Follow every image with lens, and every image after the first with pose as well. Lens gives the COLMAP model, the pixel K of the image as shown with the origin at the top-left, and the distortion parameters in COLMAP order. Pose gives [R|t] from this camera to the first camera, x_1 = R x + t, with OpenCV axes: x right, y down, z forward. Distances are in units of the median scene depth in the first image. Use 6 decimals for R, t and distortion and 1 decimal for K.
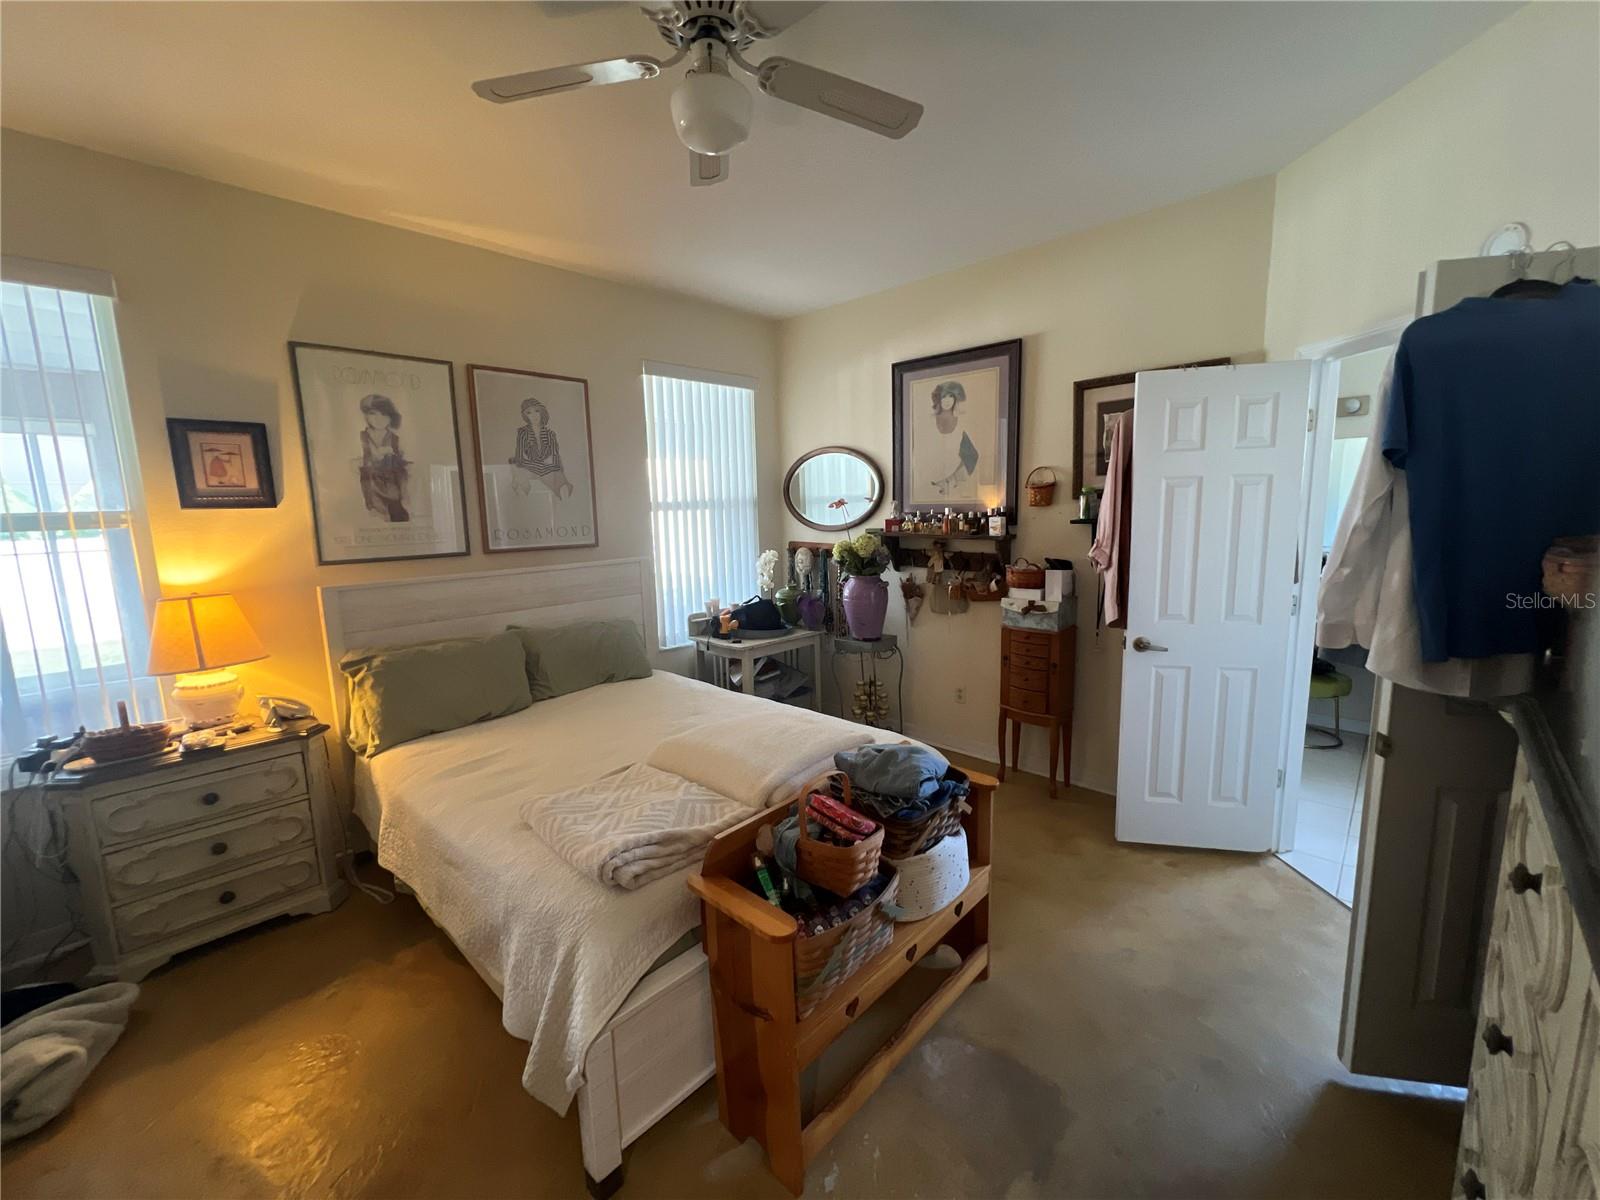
lens RADIAL K [[641.8, 0, 801.0], [0, 641.8, 597.7], [0, 0, 1]] dist [-0.001648, 0.000593]
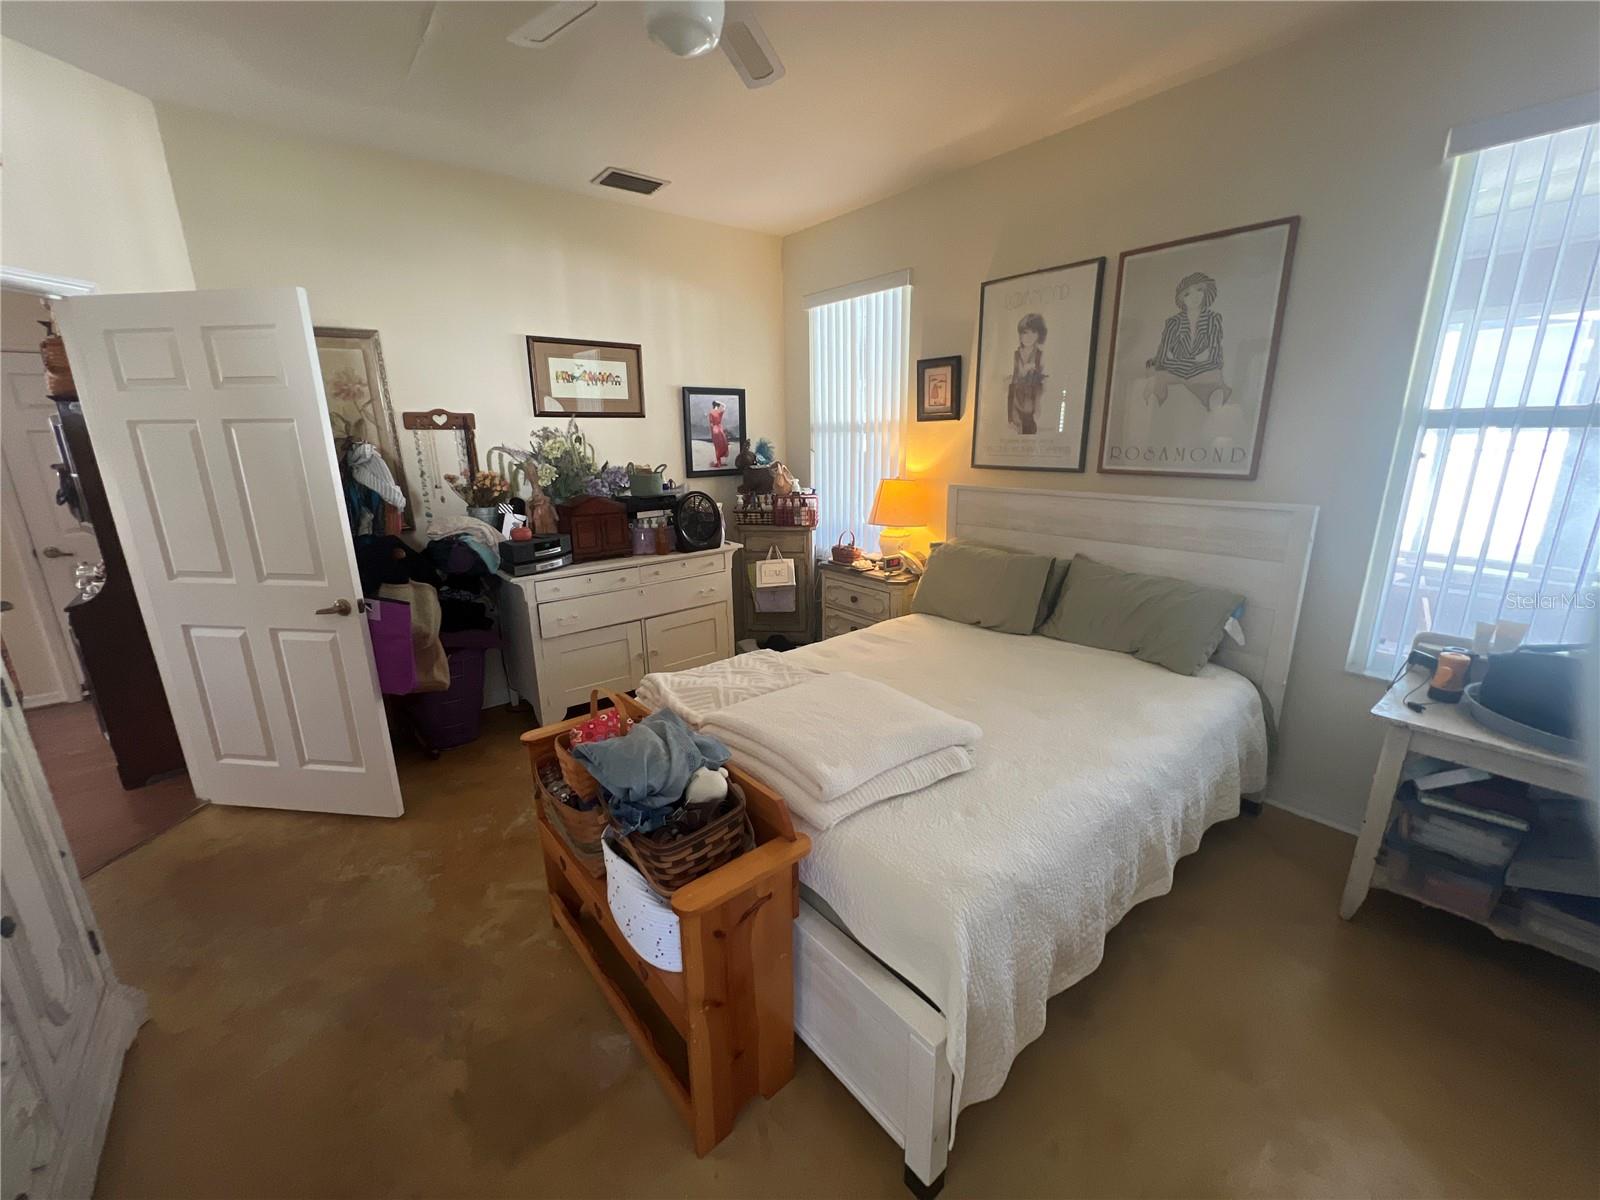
lens RADIAL K [[641.8, 0, 802.9], [0, 641.8, 600.7], [0, 0, 1]] dist [-0.001648, 0.000593]
pose [[-0.118158, 0.280499, -0.952554, 0.534098], [-0.127872, 0.946989, 0.294722, -0.123627], [0.984727, 0.156629, -0.076027, 0.755566]]
